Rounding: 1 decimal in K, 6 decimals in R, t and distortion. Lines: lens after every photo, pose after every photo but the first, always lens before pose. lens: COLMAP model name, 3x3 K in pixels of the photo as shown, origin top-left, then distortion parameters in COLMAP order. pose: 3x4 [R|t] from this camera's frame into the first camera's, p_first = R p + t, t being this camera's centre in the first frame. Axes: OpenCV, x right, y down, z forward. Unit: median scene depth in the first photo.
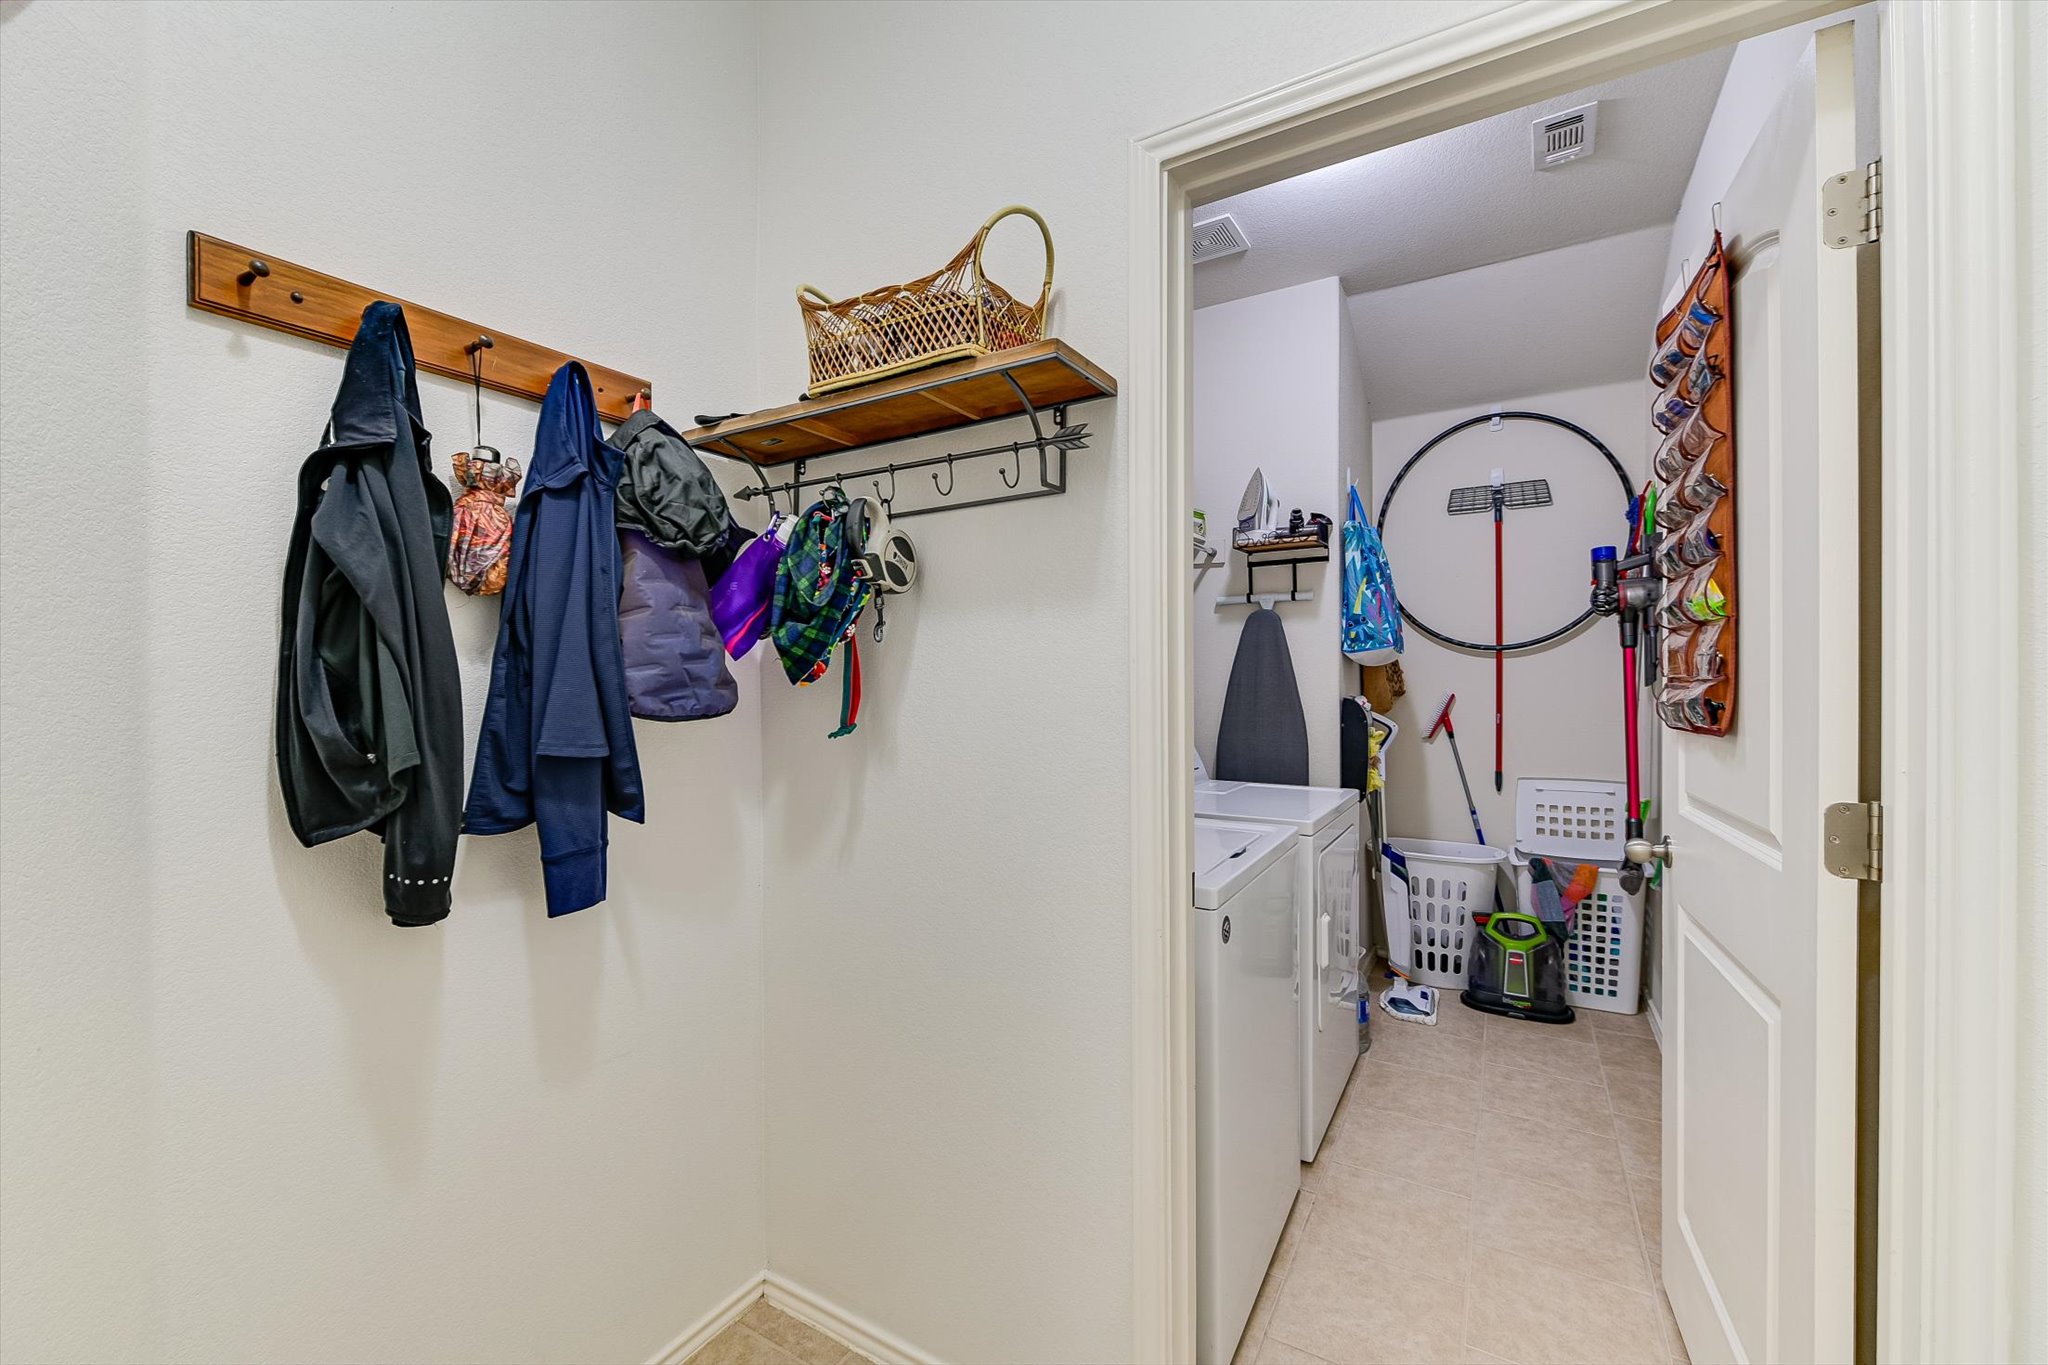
lens RADIAL K [[794.1, 0, 1011.5], [0, 794.1, 686.6], [0, 0, 1]] dist [-0.001854, -0.000040]
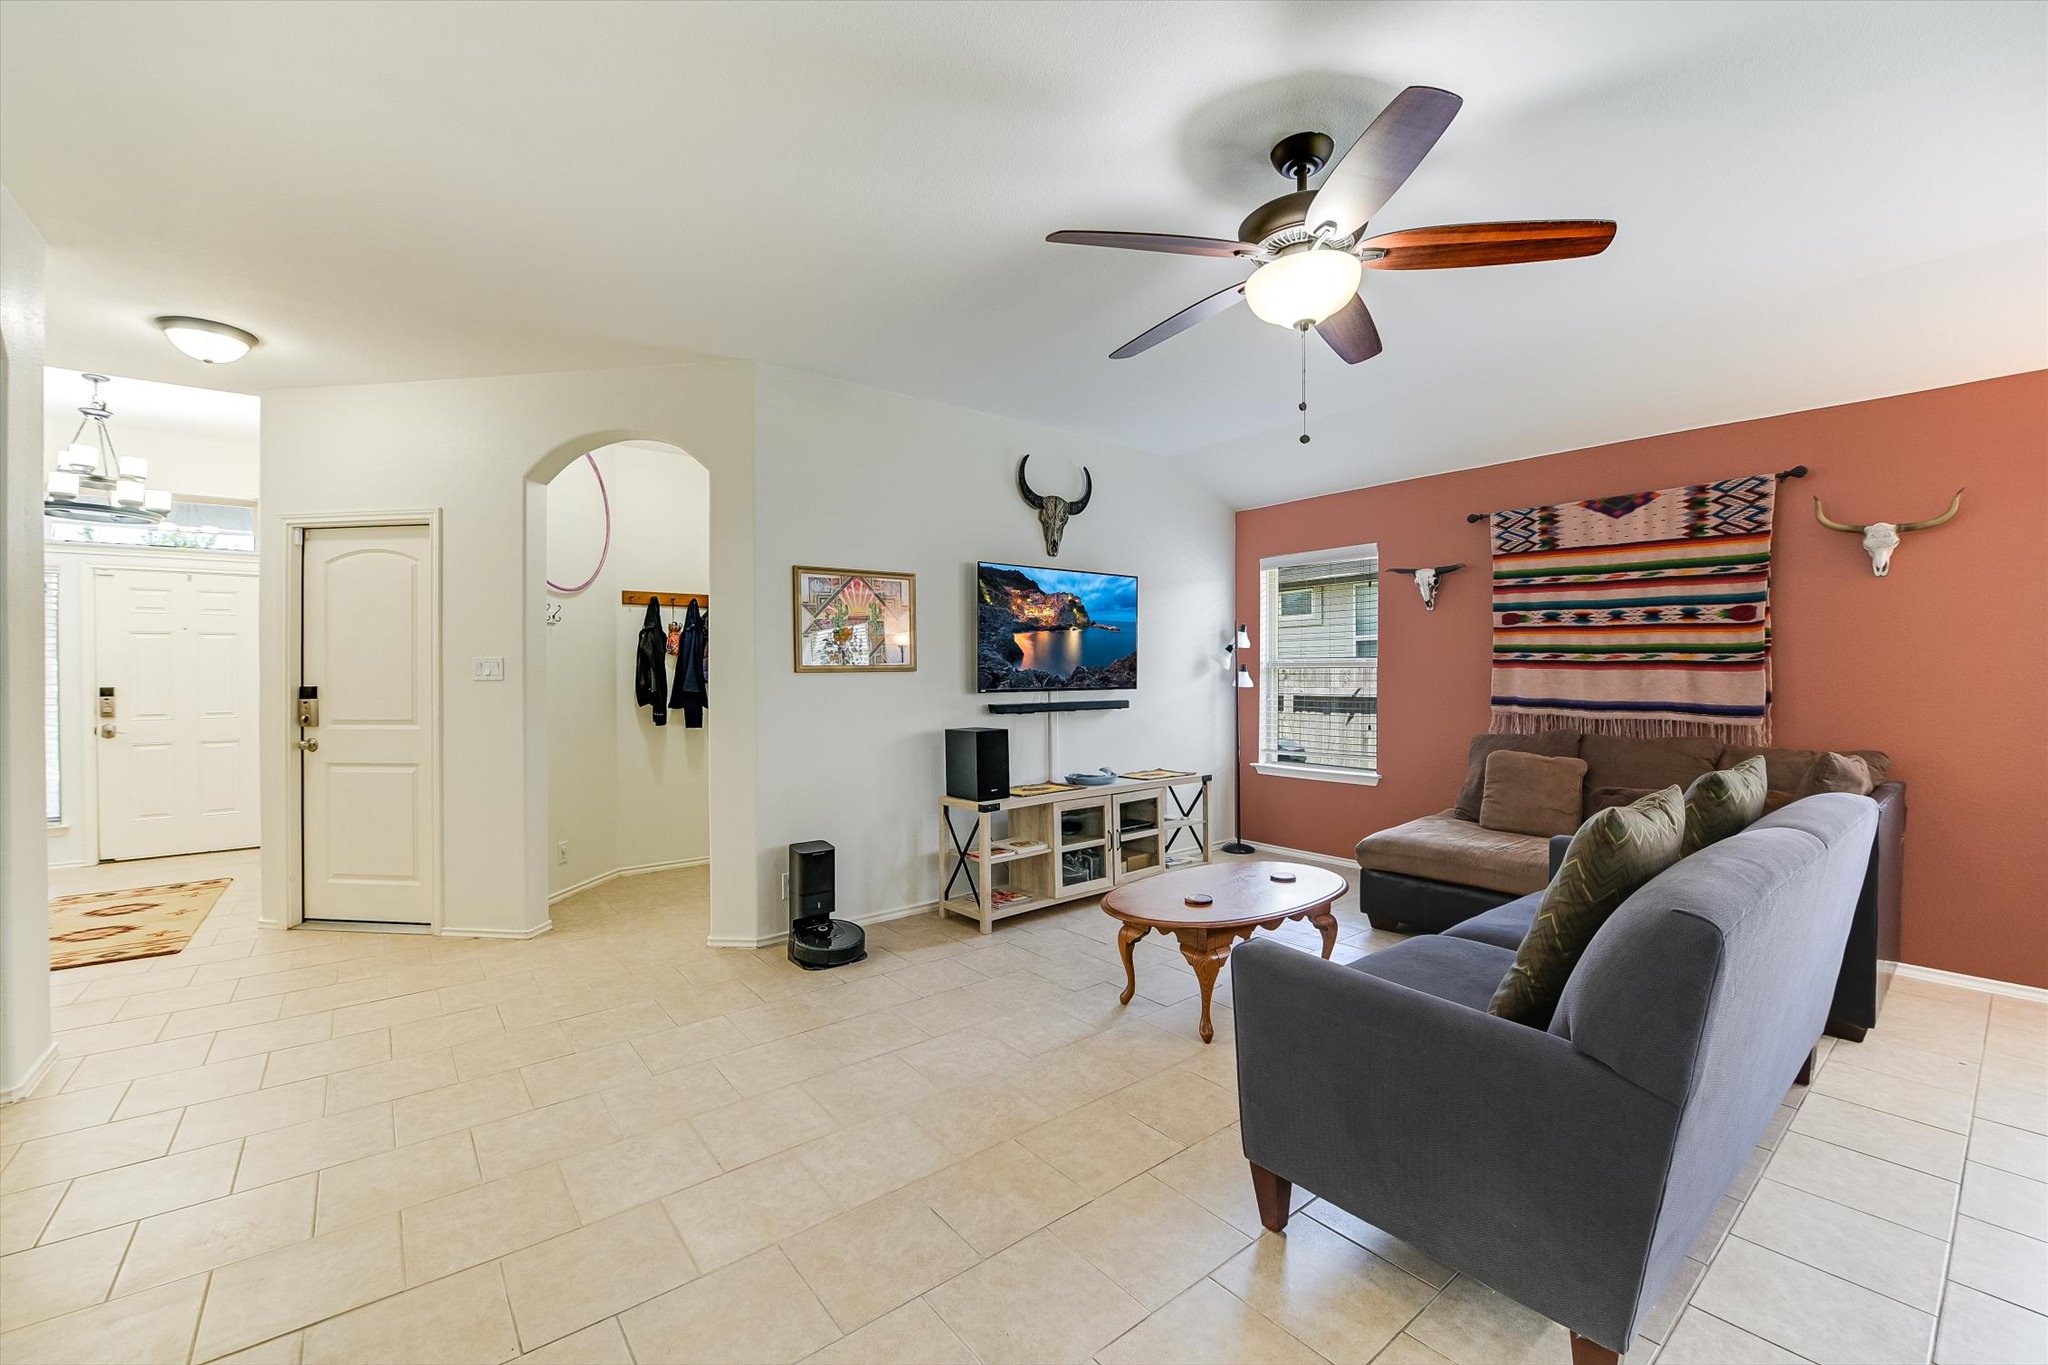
lens RADIAL K [[835.6, 0, 1028.8], [0, 835.6, 678.3], [0, 0, 1]] dist [-0.008709, -0.000153]
pose [[0.936124, -0.001842, -0.351666, 2.958527], [0.004832, 0.999959, 0.007624, -0.011176], [0.351638, -0.008836, 0.936094, -2.792010]]
